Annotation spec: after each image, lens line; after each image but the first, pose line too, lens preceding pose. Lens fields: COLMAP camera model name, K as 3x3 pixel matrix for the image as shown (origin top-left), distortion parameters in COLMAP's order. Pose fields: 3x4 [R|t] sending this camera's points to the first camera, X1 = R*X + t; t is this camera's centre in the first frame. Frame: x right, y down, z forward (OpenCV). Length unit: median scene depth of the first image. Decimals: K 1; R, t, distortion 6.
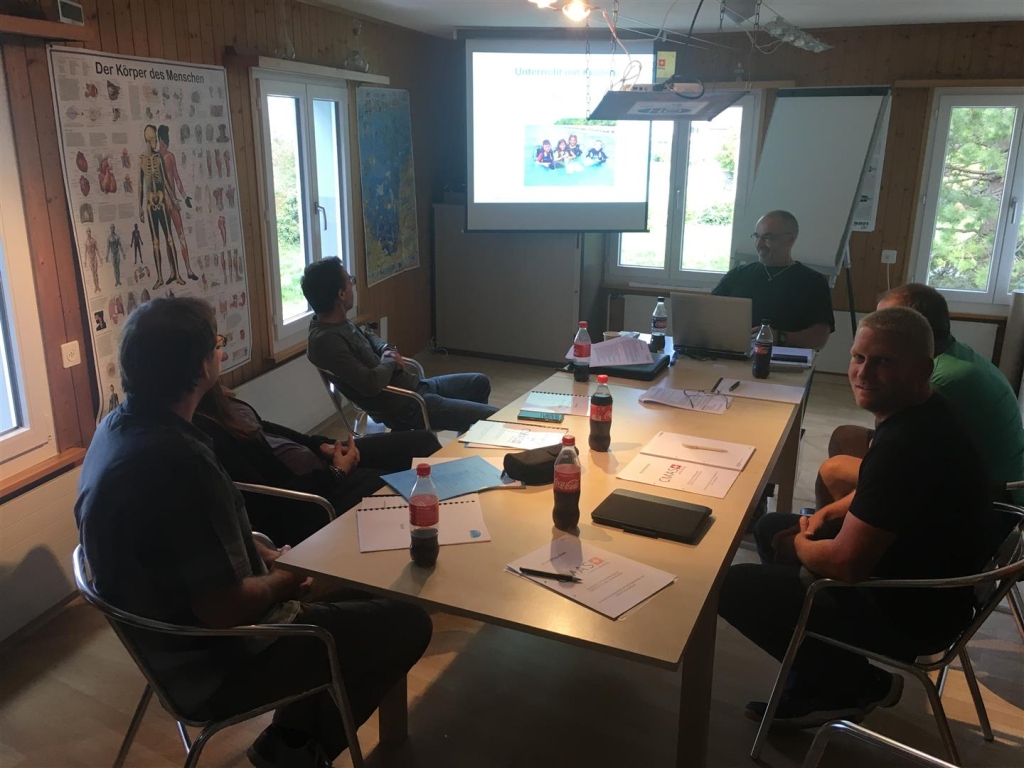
lens RADIAL K [[863.2, 0, 512.0], [0, 863.2, 384.0], [0, 0, 1]] dist [0.005328, 0.002357]
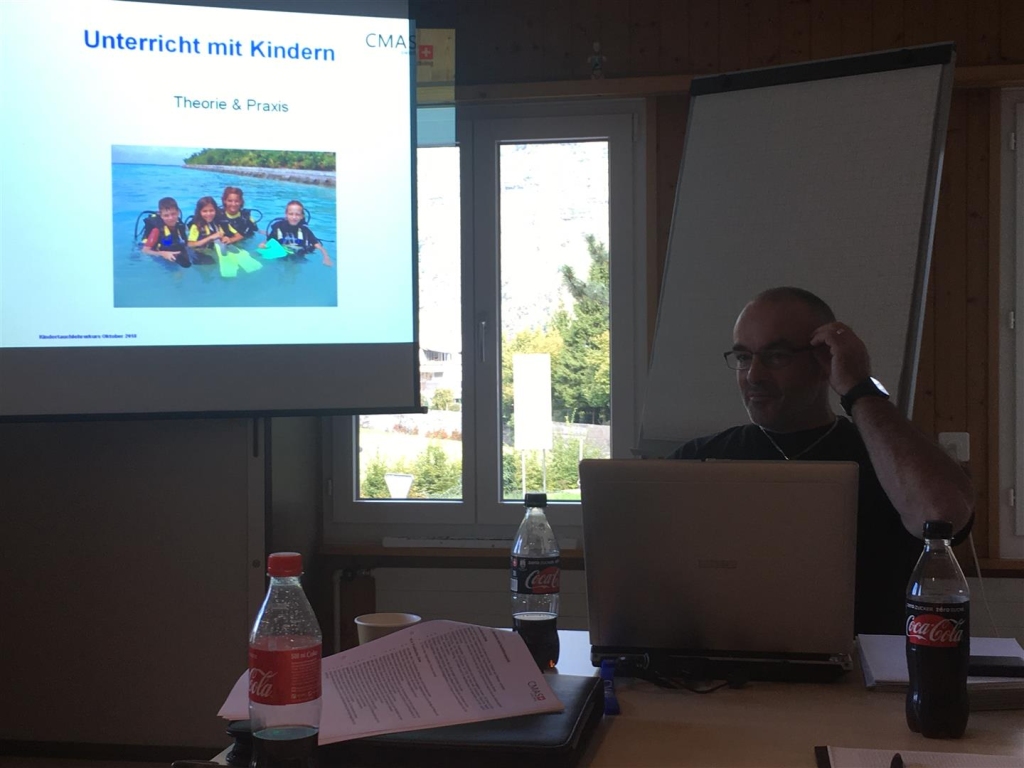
lens RADIAL K [[1469.3, 0, 512.0], [0, 1469.3, 384.0], [0, 0, 1]] dist [0.055455, 0.056949]
pose [[0.969119, -0.020804, 0.245712, 0.023985], [0.084475, 0.964151, -0.251548, -0.004636], [-0.231671, 0.264536, 0.936135, 0.321639]]
